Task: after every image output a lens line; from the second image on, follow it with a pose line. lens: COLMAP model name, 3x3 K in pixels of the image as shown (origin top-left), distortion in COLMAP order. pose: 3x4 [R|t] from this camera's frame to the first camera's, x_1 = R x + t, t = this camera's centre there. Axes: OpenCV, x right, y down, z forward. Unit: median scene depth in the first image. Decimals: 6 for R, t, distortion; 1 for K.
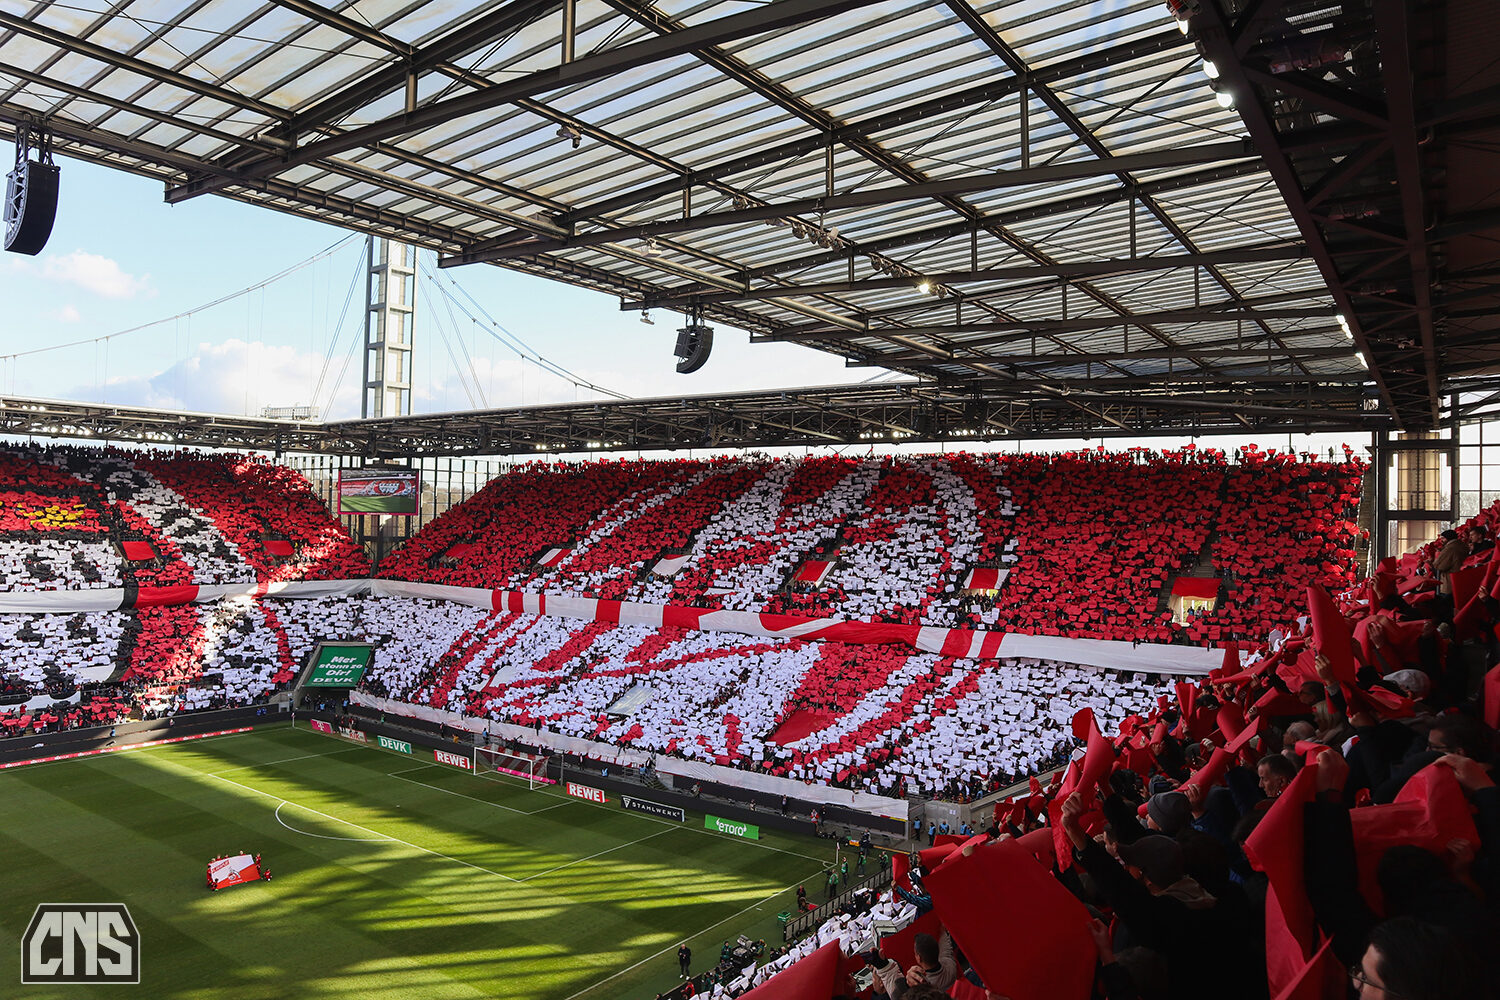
lens RADIAL K [[1050.9, 0, 727.6], [0, 1050.9, 509.0], [0, 0, 1]] dist [-0.115206, 0.048503]
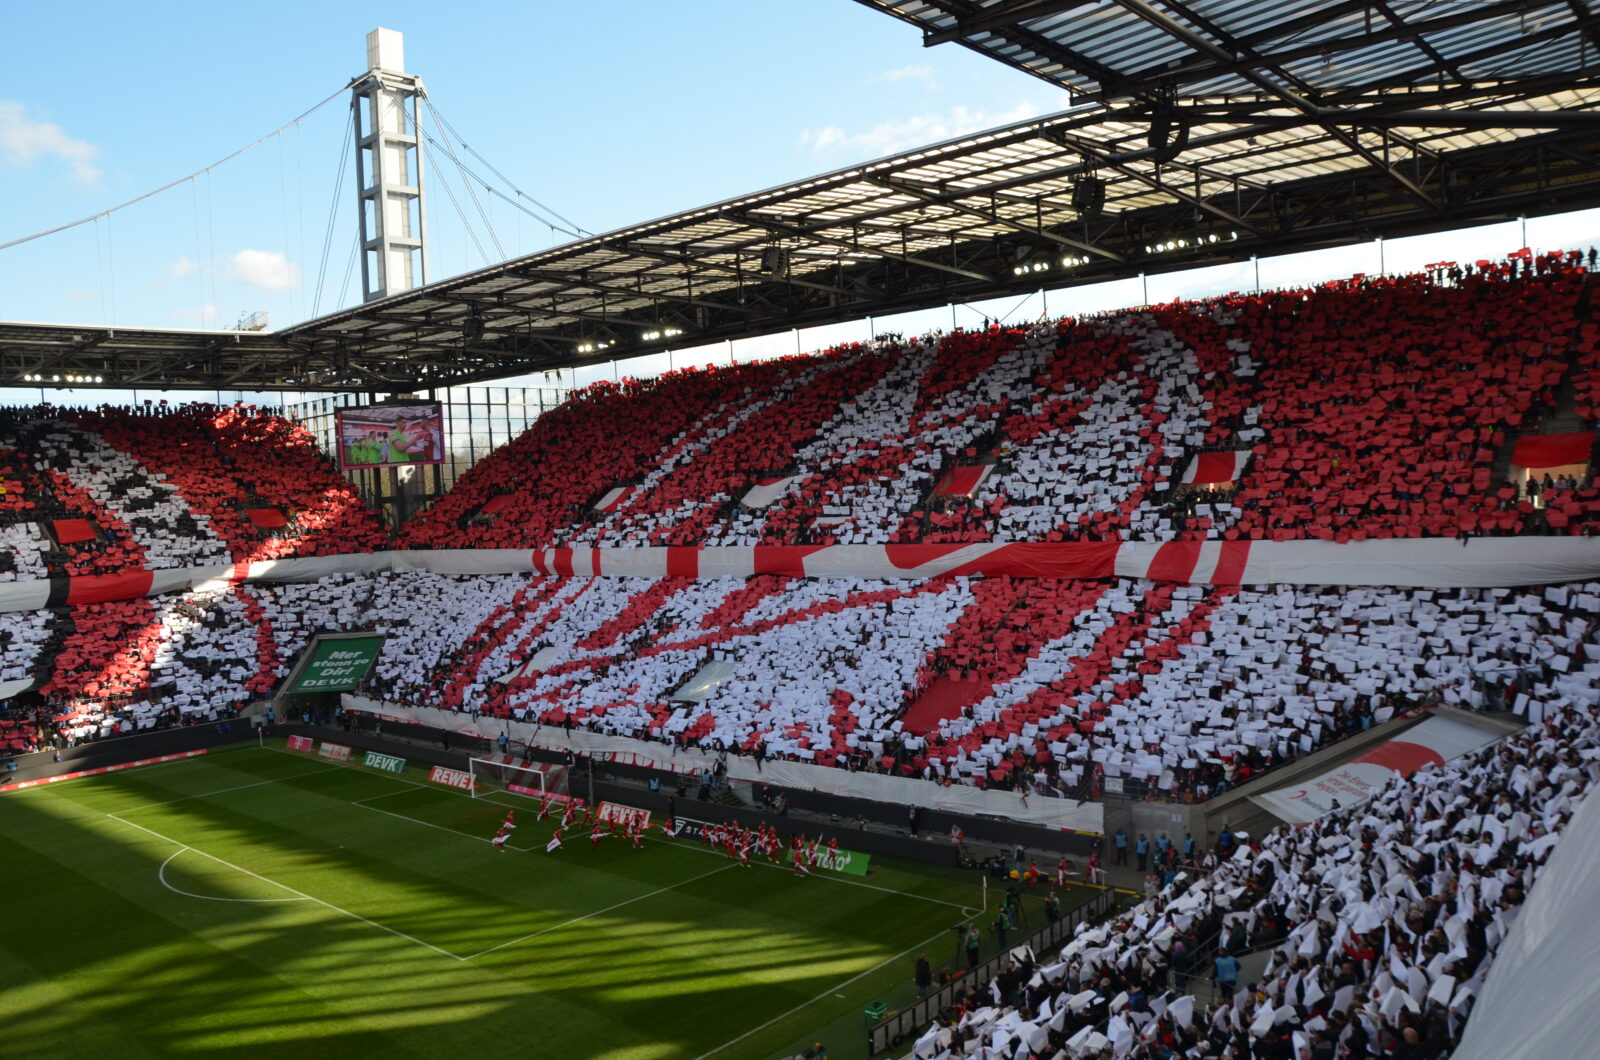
lens RADIAL K [[1232.2, 0, 799.4], [0, 1232.2, 551.2], [0, 0, 1]] dist [-0.142814, 0.101448]
pose [[0.991921, -0.067973, -0.107110, 0.060647], [0.073509, 0.996109, 0.048615, 0.060302], [0.103388, -0.056095, 0.993058, 0.197042]]
